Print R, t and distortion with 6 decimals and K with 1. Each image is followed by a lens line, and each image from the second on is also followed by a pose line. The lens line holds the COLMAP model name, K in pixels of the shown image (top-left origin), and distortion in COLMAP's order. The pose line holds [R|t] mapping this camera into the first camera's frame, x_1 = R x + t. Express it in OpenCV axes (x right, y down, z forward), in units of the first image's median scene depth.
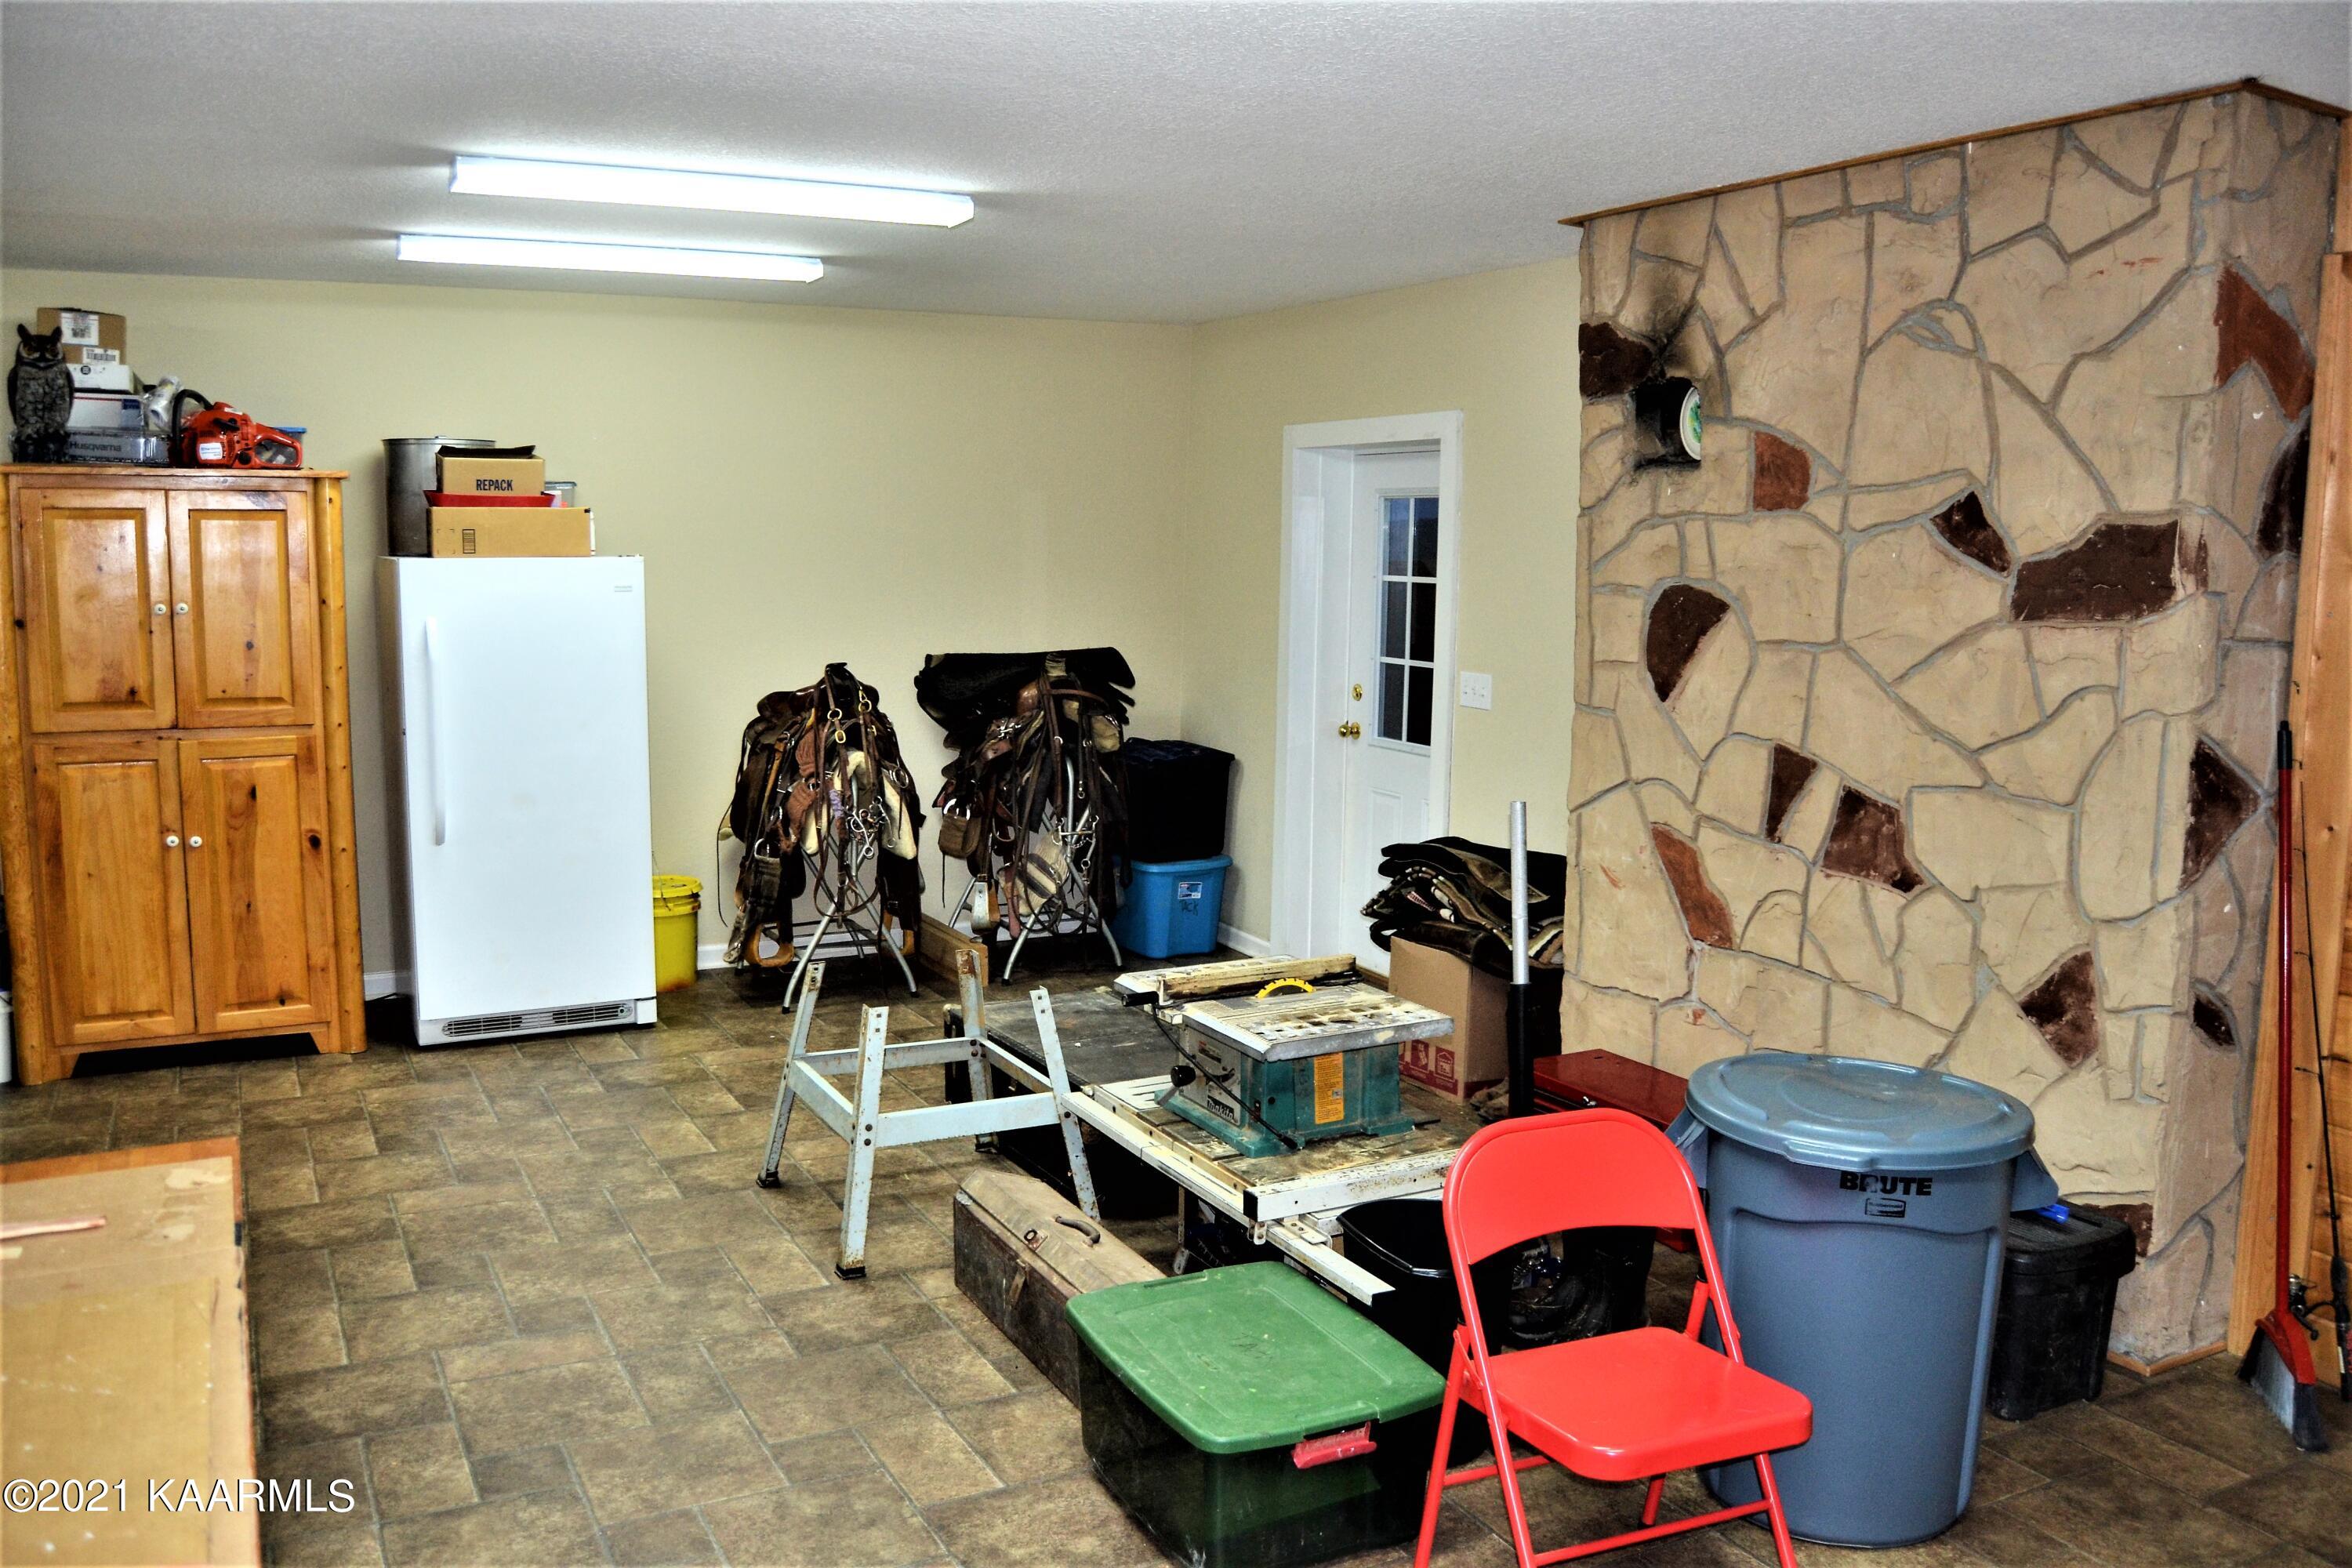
lens RADIAL K [[1860.5, 0, 1171.2], [0, 1860.5, 781.5], [0, 0, 1]] dist [-0.098861, 0.043706]
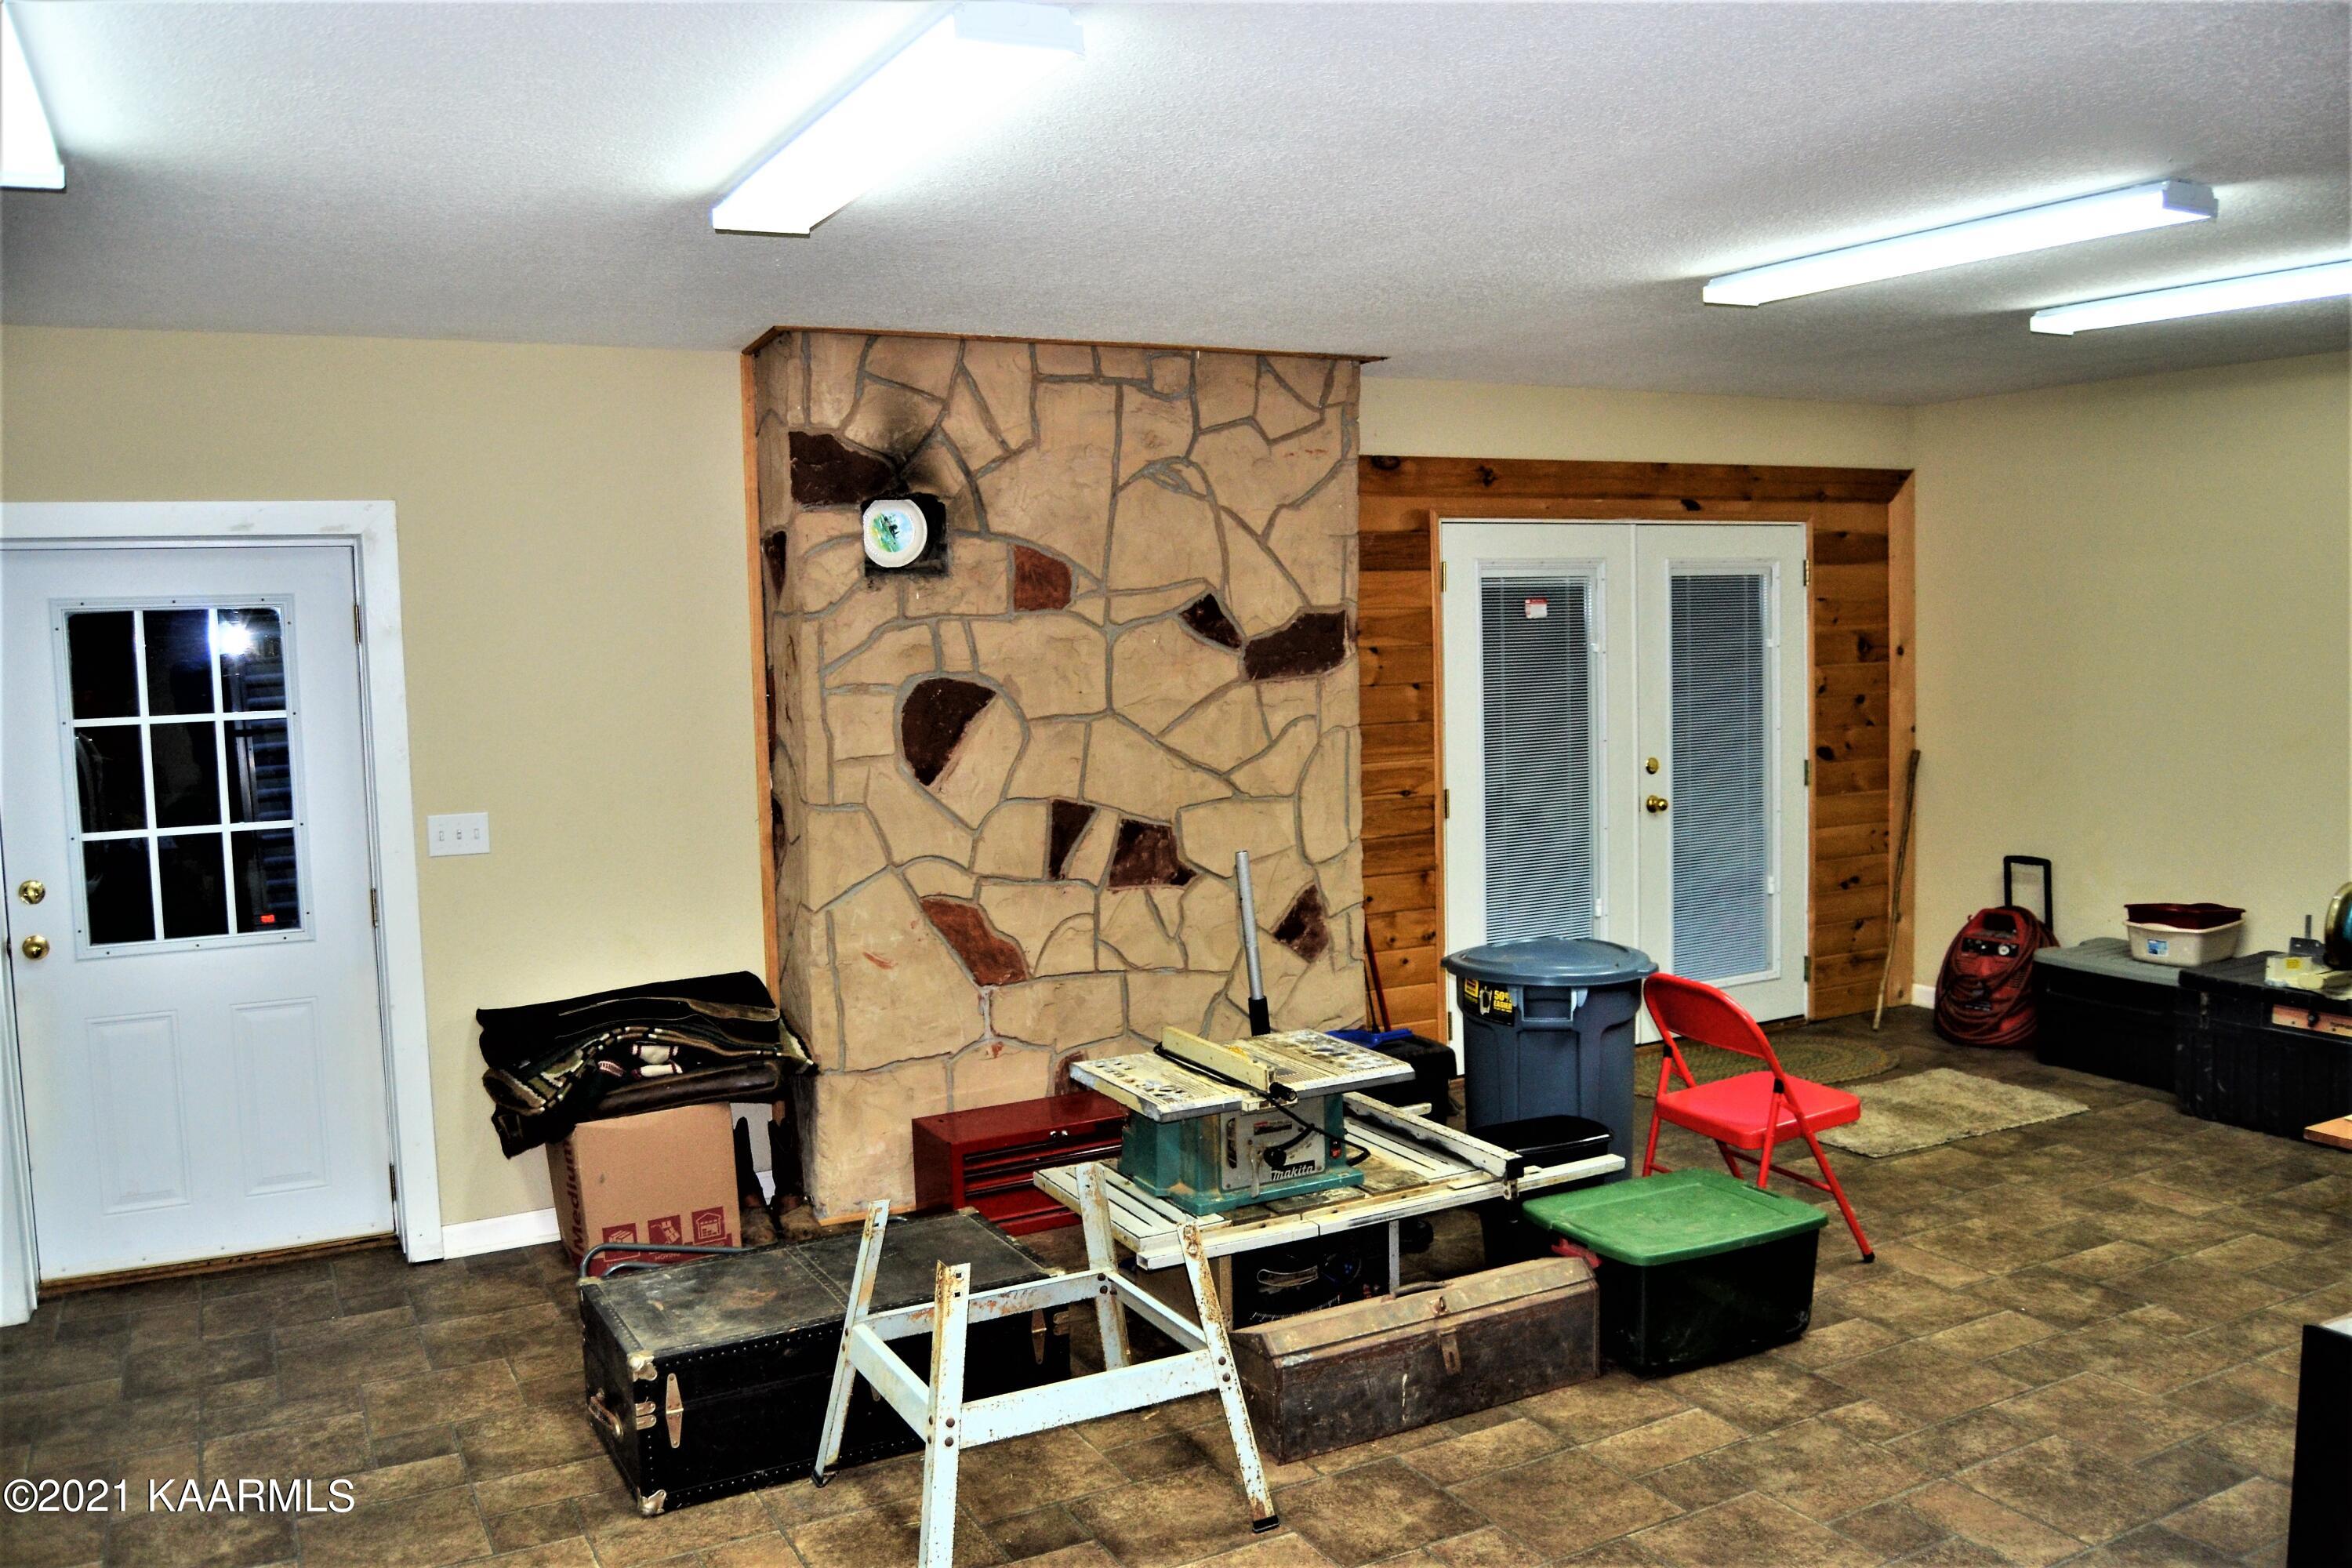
lens RADIAL K [[1860.5, 0, 1171.2], [0, 1860.5, 781.5], [0, 0, 1]] dist [-0.098861, 0.043706]
pose [[-0.003999, -0.100180, 0.994961, -0.961027], [0.153581, 0.983103, 0.099604, -0.153340], [-0.988128, 0.153206, 0.011454, 0.968390]]
